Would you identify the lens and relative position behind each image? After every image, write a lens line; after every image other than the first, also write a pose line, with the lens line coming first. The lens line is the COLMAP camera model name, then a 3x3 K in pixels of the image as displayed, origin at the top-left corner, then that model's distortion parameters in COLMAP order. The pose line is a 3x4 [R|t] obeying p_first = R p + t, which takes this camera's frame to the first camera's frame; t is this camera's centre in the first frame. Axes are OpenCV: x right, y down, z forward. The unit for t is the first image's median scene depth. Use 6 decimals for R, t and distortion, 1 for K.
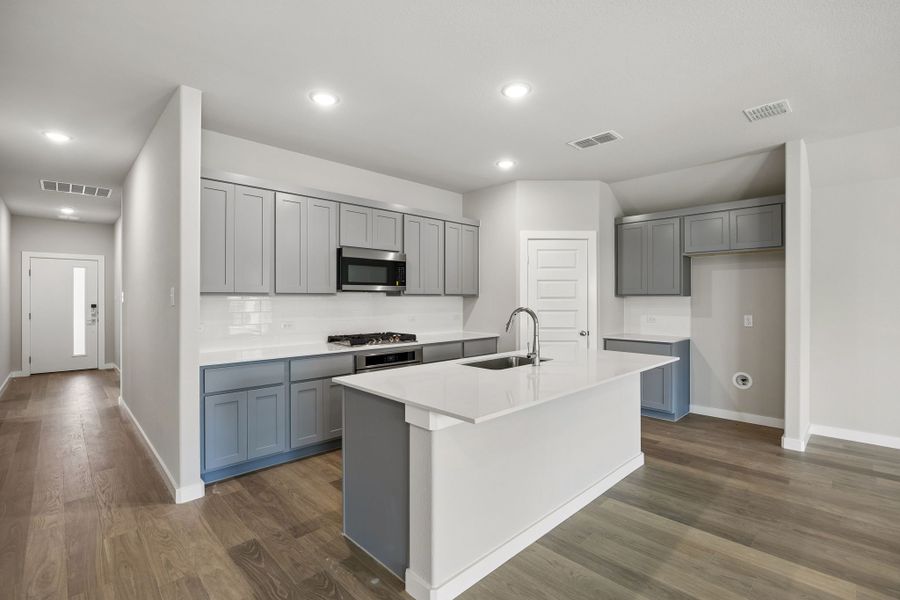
lens RADIAL K [[408.7, 0, 458.9], [0, 408.7, 296.2], [0, 0, 1]] dist [-0.008177, -0.000152]
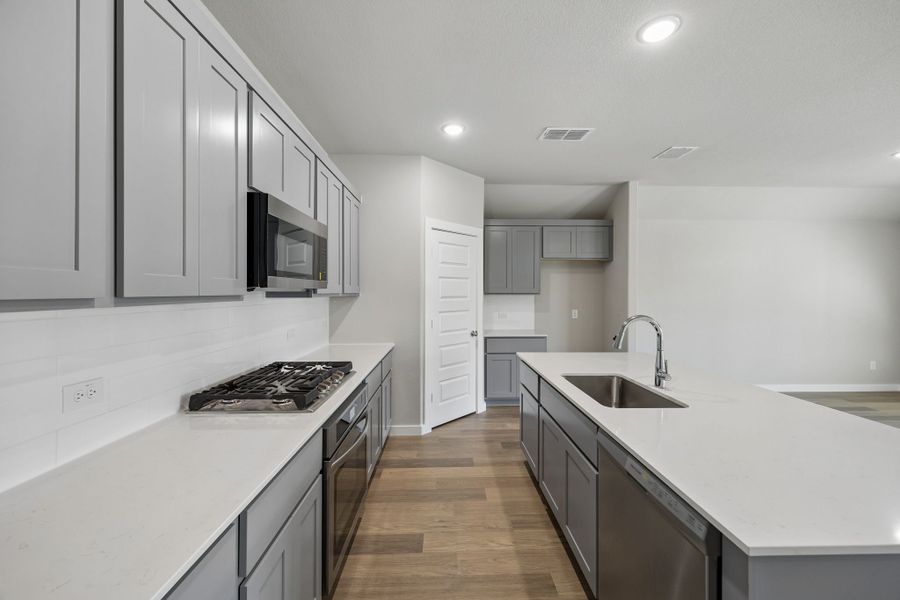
lens RADIAL K [[353.5, 0, 453.8], [0, 353.5, 293.0], [0, 0, 1]] dist [0.003467, -0.000095]
pose [[0.687114, -0.001893, 0.726547, -0.354925], [-0.003609, 0.999975, 0.006019, -0.011056], [-0.726541, -0.006757, 0.687090, 0.489078]]
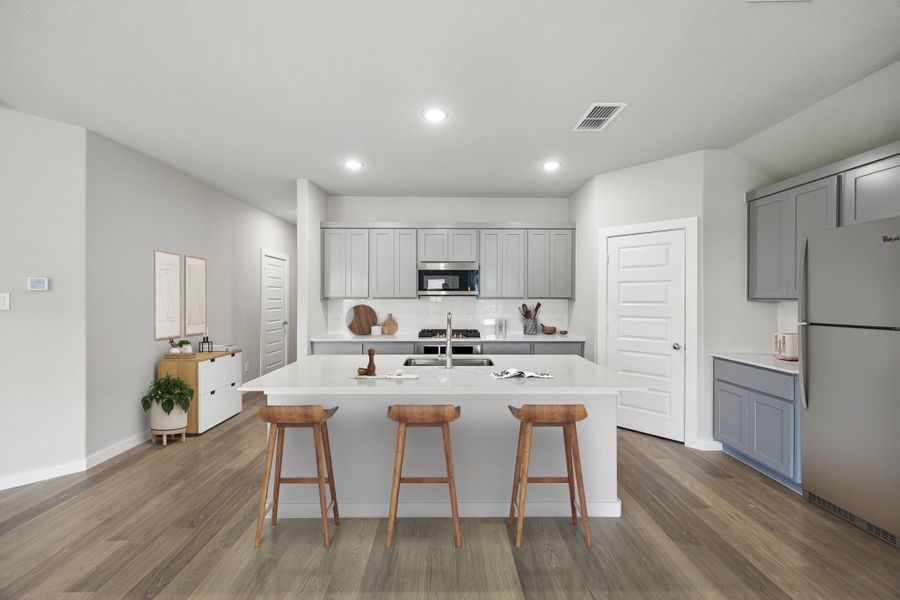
lens RADIAL K [[353.5, 0, 457.3], [0, 353.5, 298.6], [0, 0, 1]] dist [0.003467, -0.000095]
pose [[0.722009, 0.005015, -0.691865, 0.503258], [0.001850, 0.999956, 0.009180, -0.011250], [0.691881, -0.007908, 0.721969, 0.211536]]
